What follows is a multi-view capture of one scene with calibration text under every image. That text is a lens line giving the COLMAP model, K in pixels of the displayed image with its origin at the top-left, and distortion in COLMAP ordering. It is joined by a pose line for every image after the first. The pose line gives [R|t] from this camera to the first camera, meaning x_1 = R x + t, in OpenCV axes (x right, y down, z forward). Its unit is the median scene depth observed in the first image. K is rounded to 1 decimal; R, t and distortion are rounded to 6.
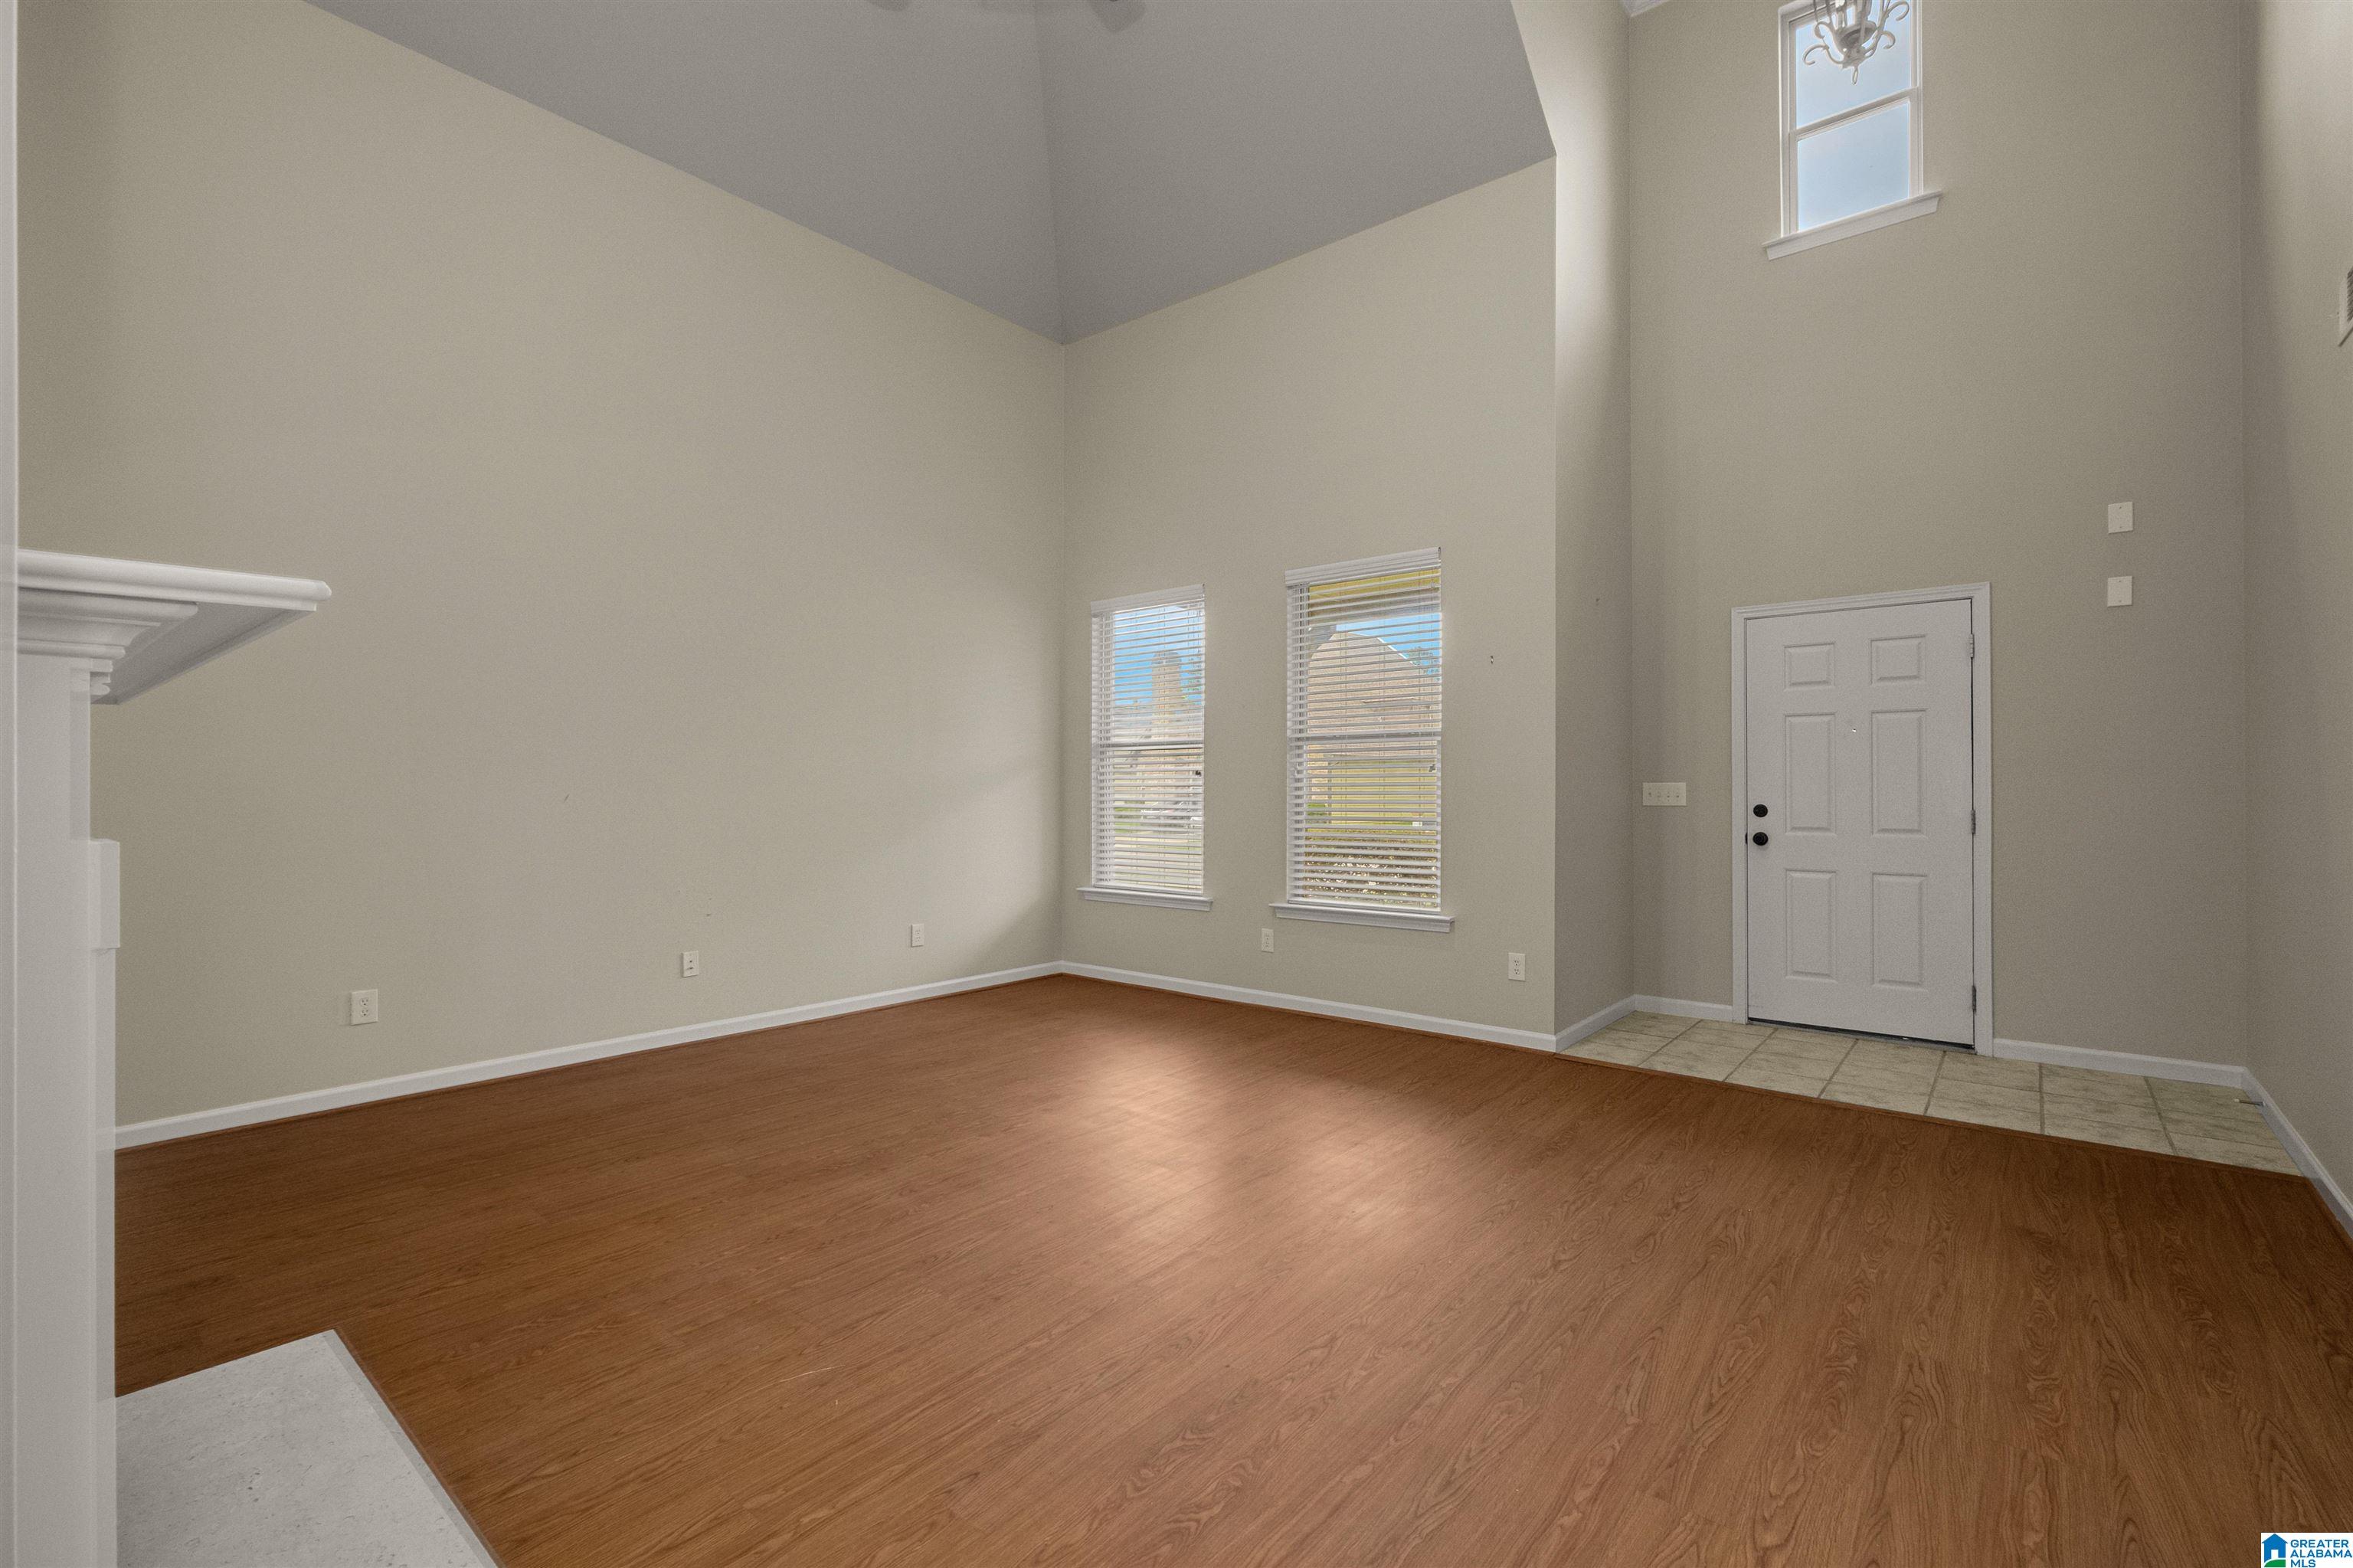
lens RADIAL K [[1021.6, 0, 1184.8], [0, 1021.6, 787.8], [0, 0, 1]] dist [-0.001096, 0.000341]
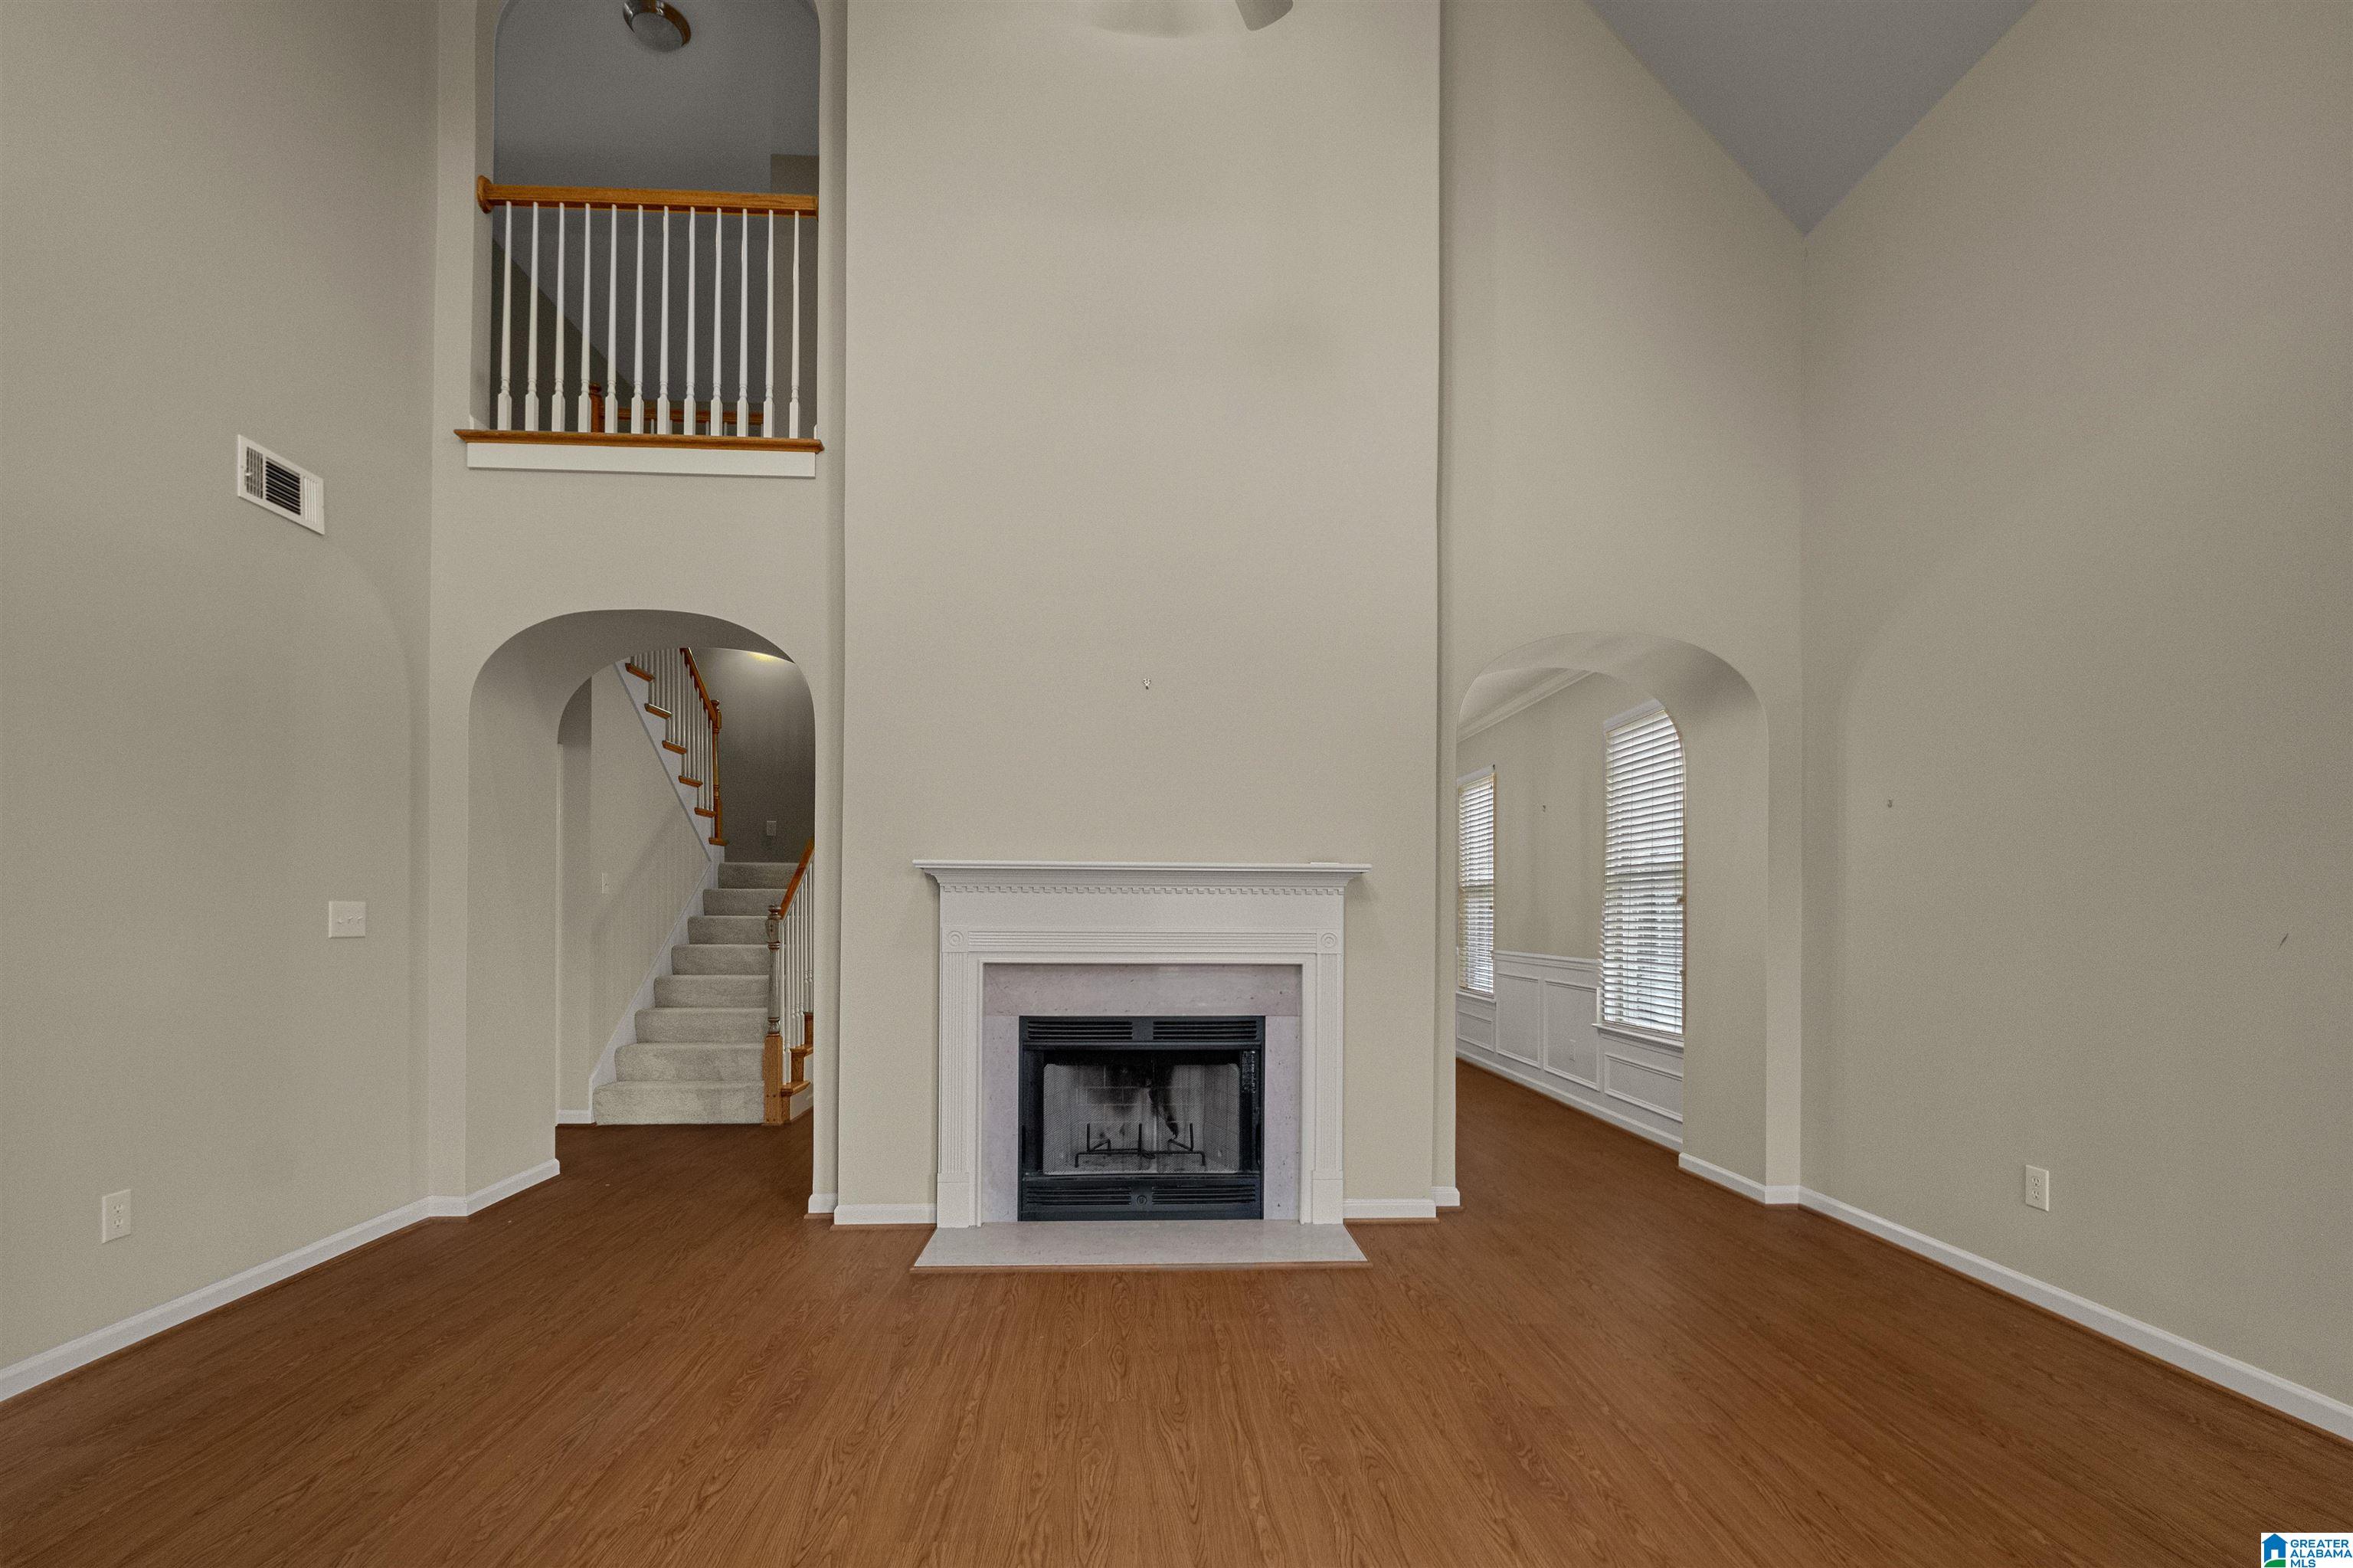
lens RADIAL K [[1047.6, 0, 1190.5], [0, 1047.6, 909.0], [0, 0, 1]] dist [0.002712, 0.000352]
pose [[-0.733301, -0.007646, -0.679861, 0.273265], [-0.001266, 0.999950, -0.009879, 0.000919], [0.679903, -0.006384, -0.733274, 1.162799]]
